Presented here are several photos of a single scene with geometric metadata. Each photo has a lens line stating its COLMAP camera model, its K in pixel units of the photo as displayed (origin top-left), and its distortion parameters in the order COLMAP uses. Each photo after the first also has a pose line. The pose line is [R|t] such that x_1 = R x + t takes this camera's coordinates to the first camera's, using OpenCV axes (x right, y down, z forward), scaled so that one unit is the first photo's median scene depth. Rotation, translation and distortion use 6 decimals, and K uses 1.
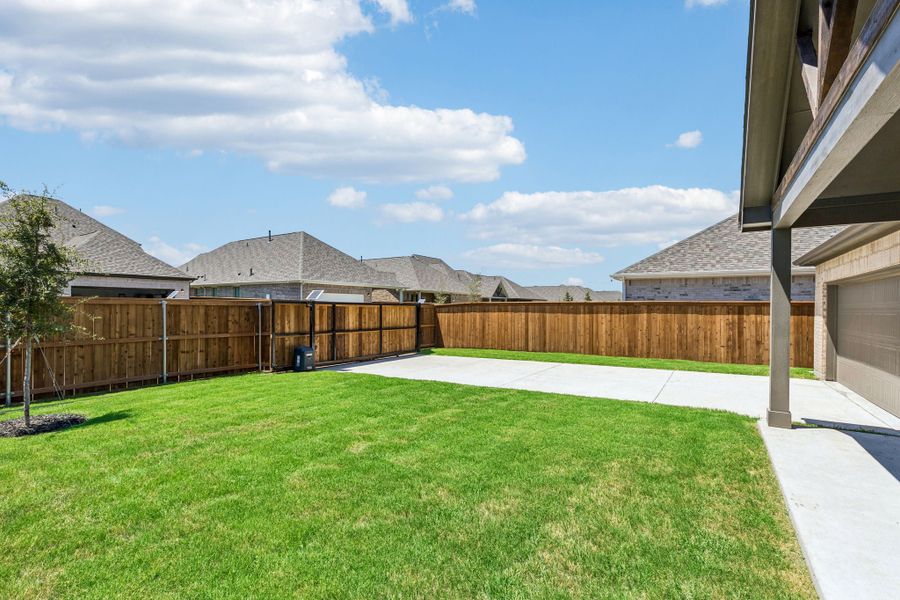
lens RADIAL K [[410.4, 0, 445.2], [0, 410.4, 307.0], [0, 0, 1]] dist [0.007018, -0.001022]
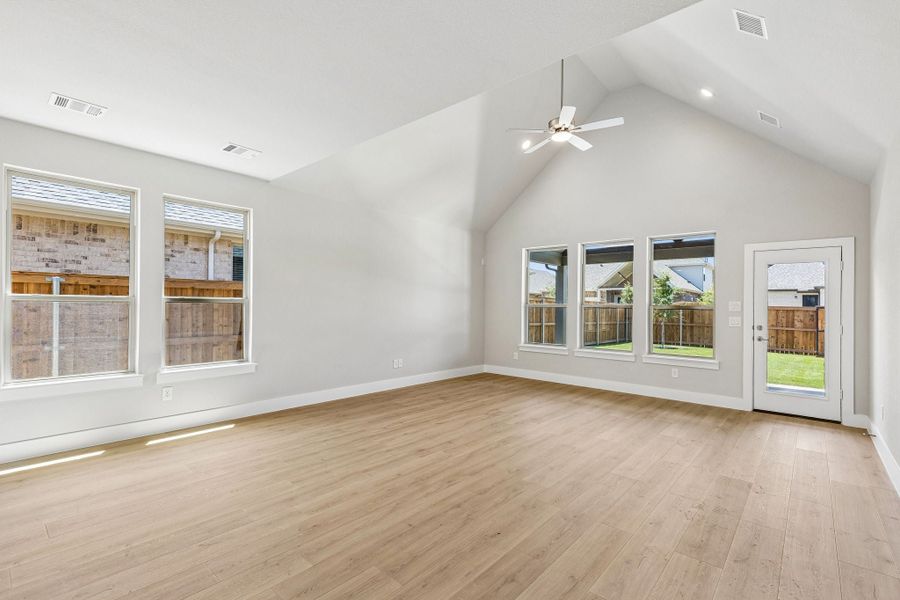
lens RADIAL K [[410.4, 0, 445.2], [0, 410.4, 307.0], [0, 0, 1]] dist [0.007018, -0.001022]
pose [[-0.151621, -0.009557, -0.988392, 1.061690], [-0.016182, 0.999843, -0.007186, 0.016055], [0.988306, 0.014904, -0.151752, -0.056742]]
